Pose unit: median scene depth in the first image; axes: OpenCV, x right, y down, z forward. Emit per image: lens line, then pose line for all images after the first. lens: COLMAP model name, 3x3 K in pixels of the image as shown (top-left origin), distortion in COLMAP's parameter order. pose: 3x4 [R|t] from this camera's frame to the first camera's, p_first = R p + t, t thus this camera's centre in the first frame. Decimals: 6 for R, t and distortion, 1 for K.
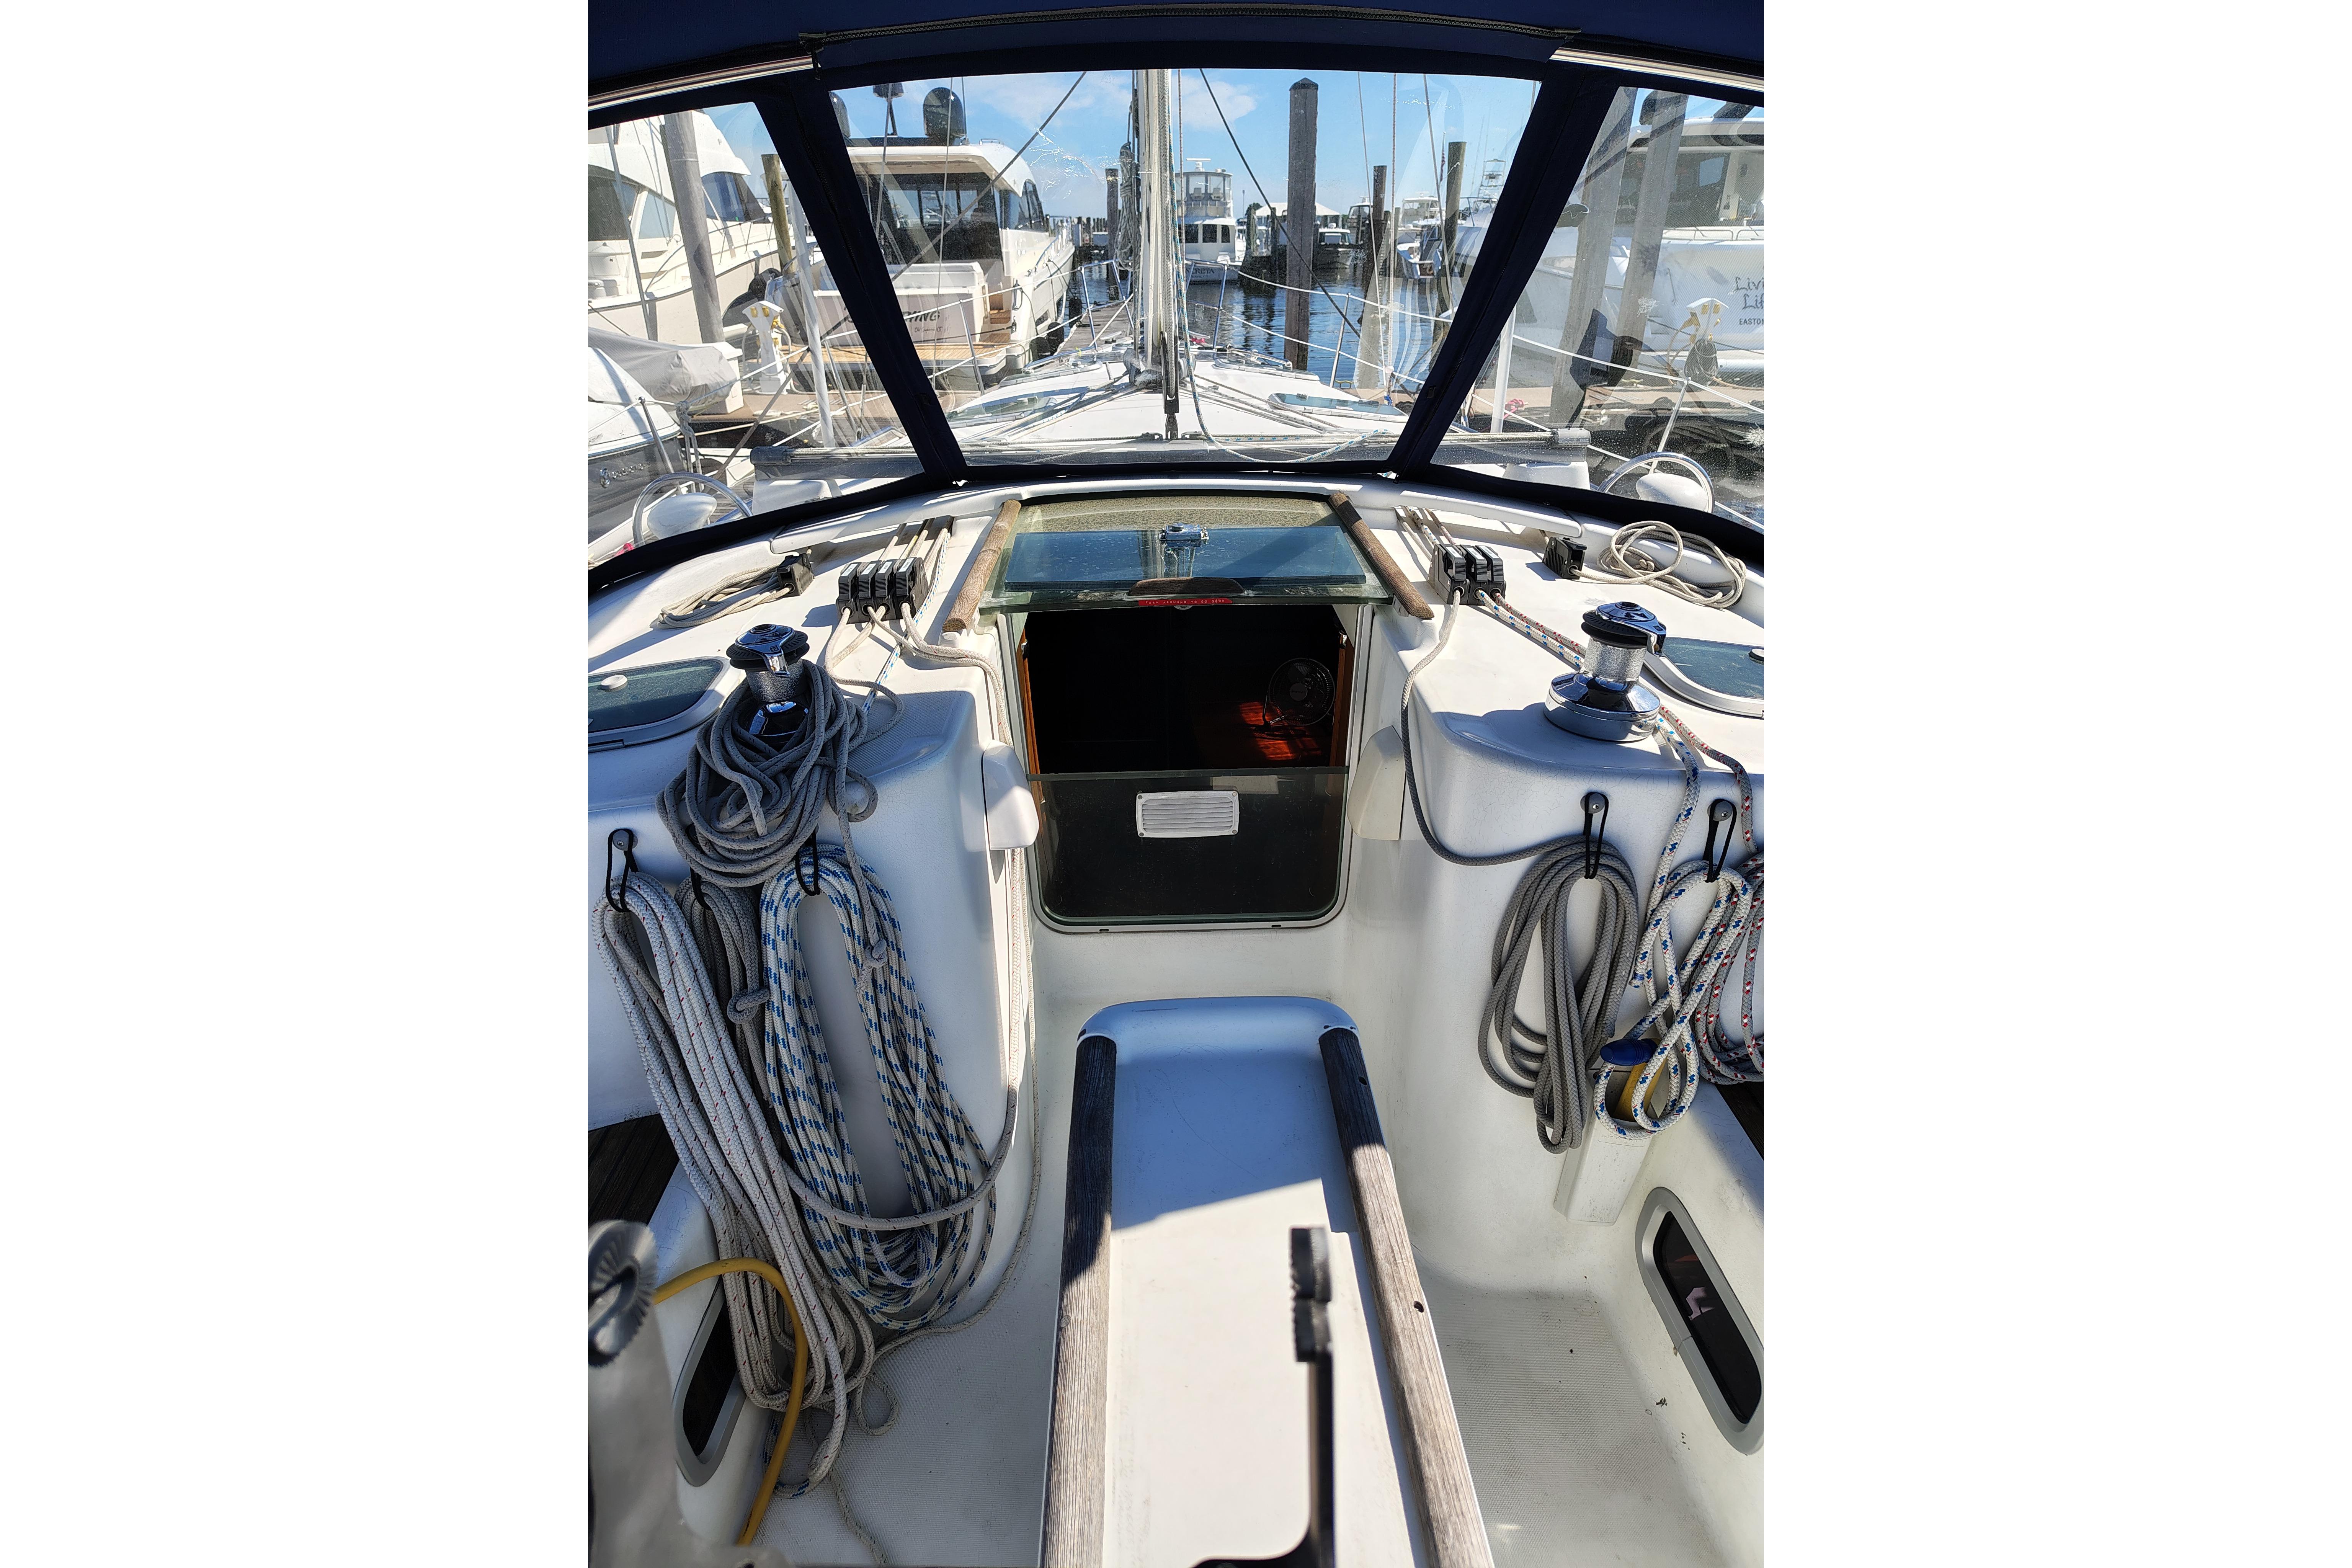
lens RADIAL K [[1083.6, 0, 1164.1], [0, 1083.6, 791.2], [0, 0, 1]] dist [0.027838, -0.000237]
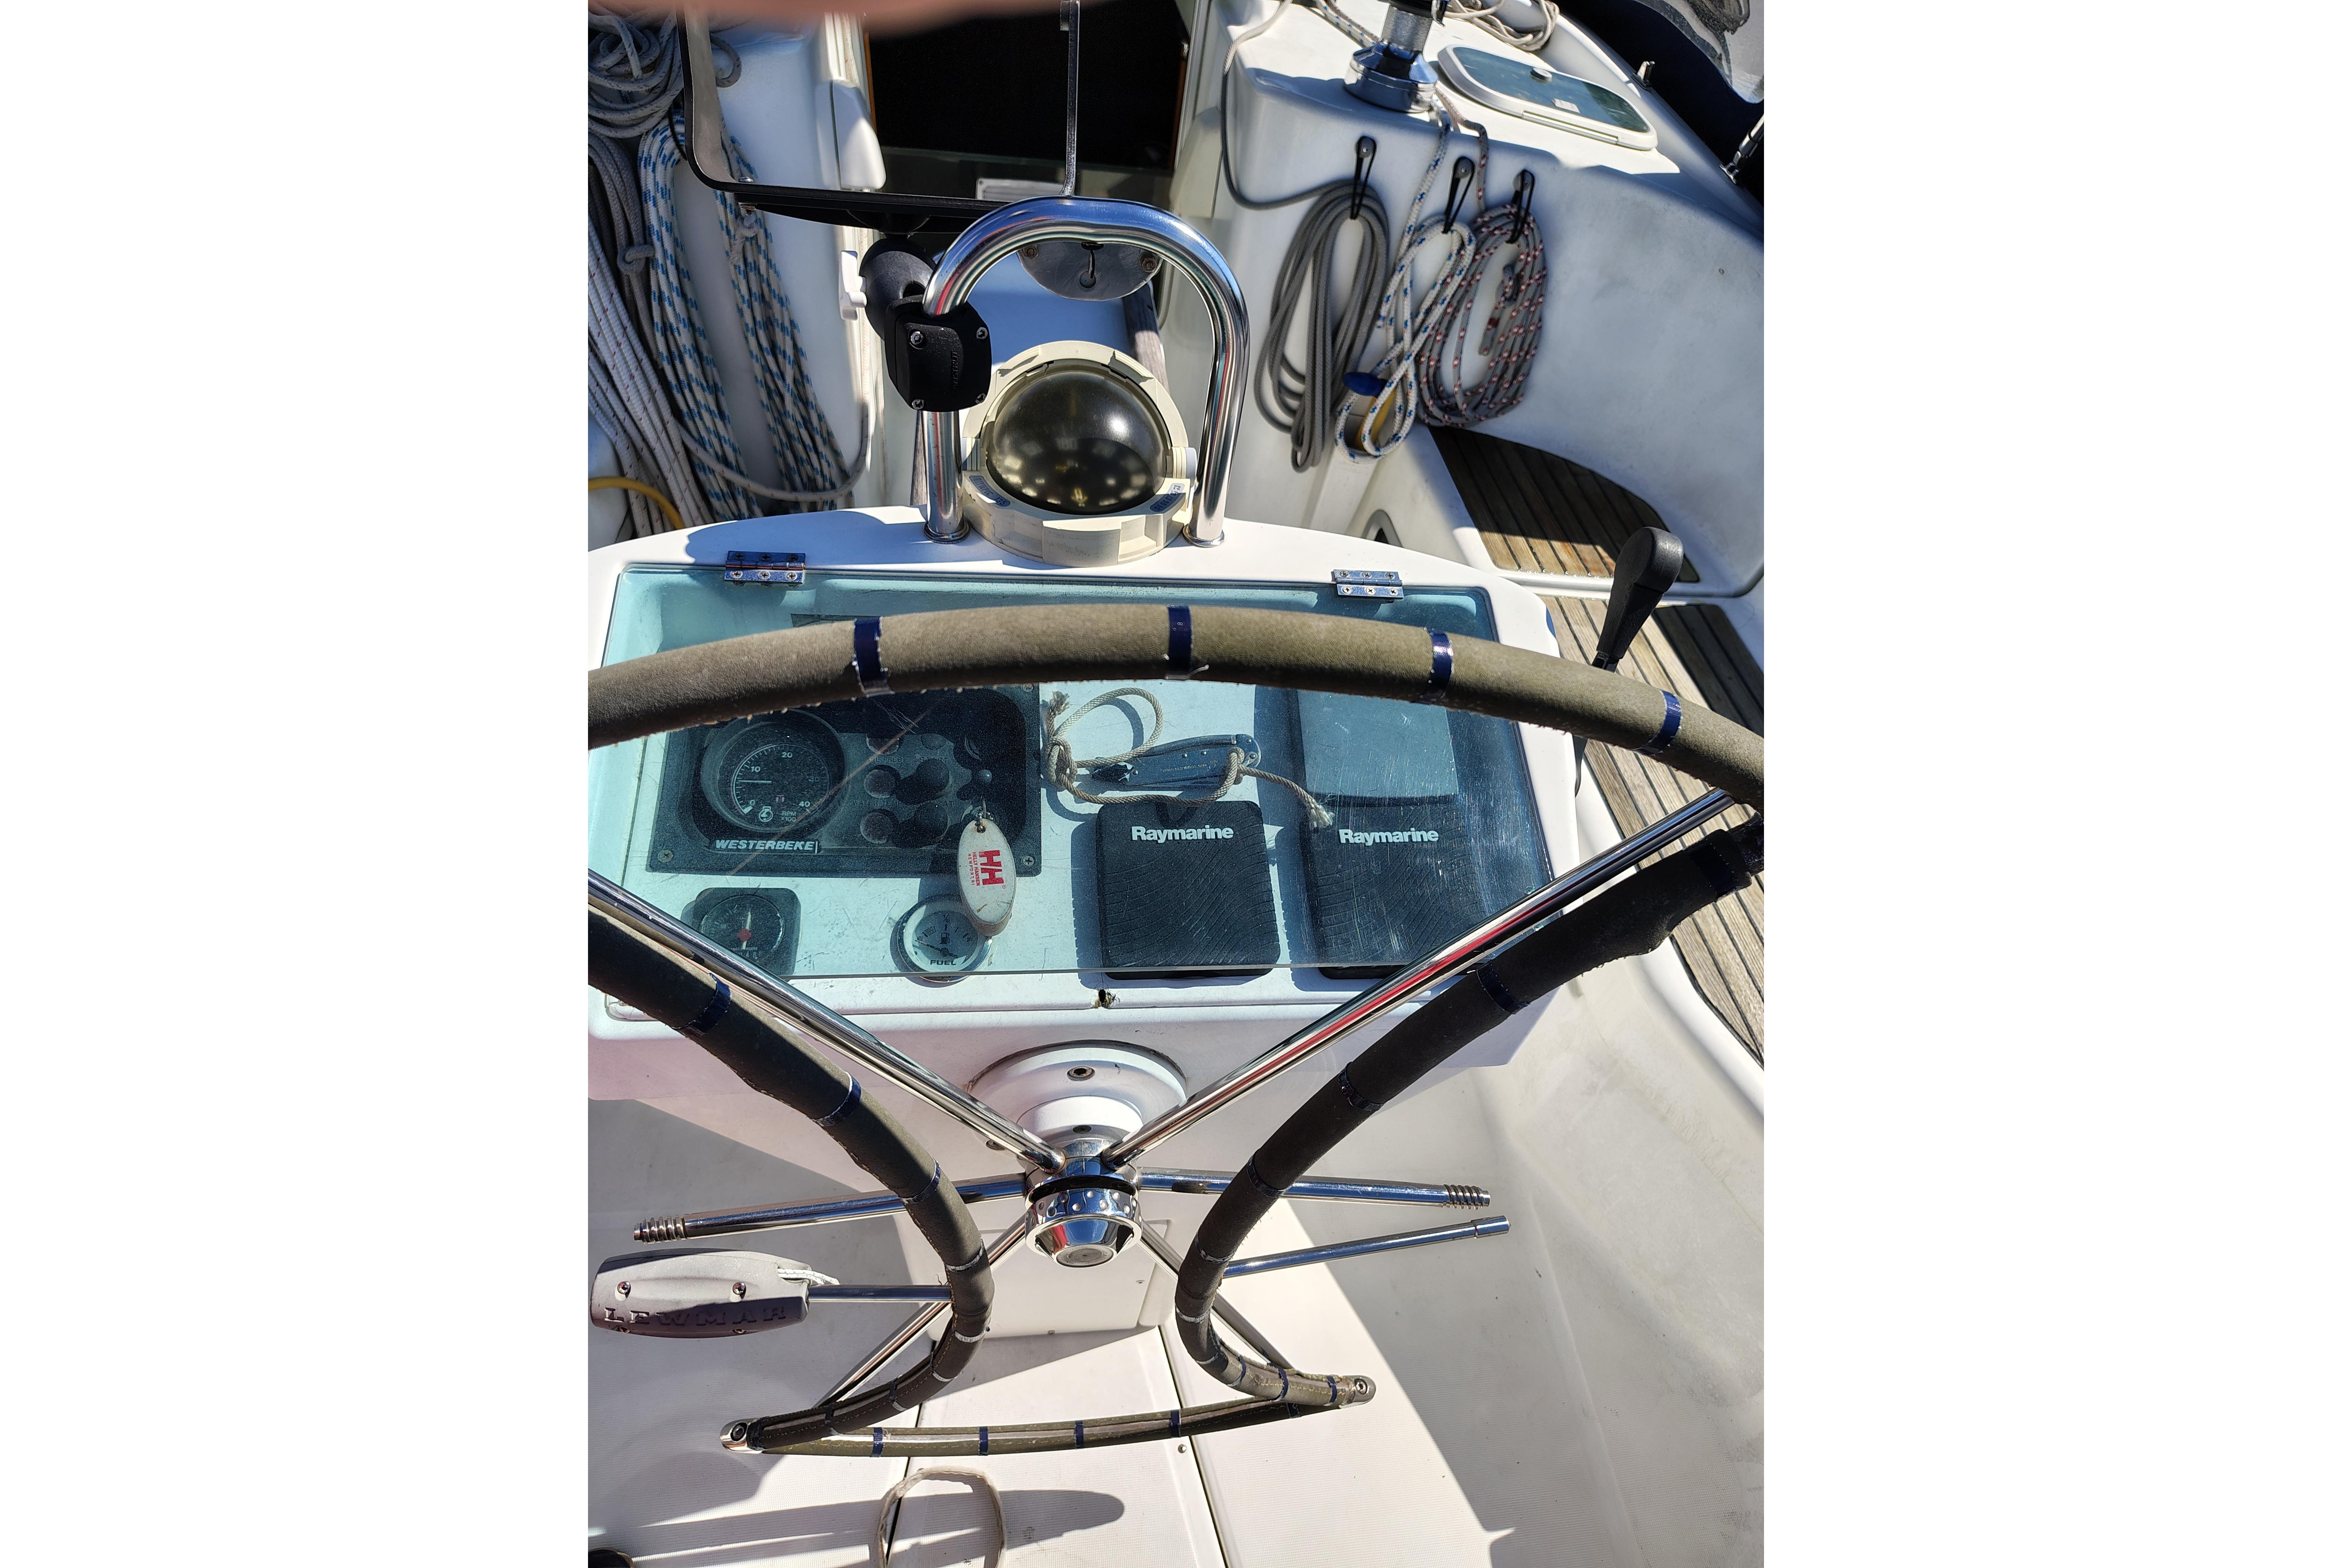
lens RADIAL K [[1095.9, 0, 1153.0], [0, 1095.9, 795.9], [0, 0, 1]] dist [-0.003662, -0.000523]
pose [[0.988129, 0.023744, 0.151779, -0.002168], [-0.076240, 0.933527, 0.350308, 0.259182], [-0.133372, -0.357721, 0.924255, -0.321236]]
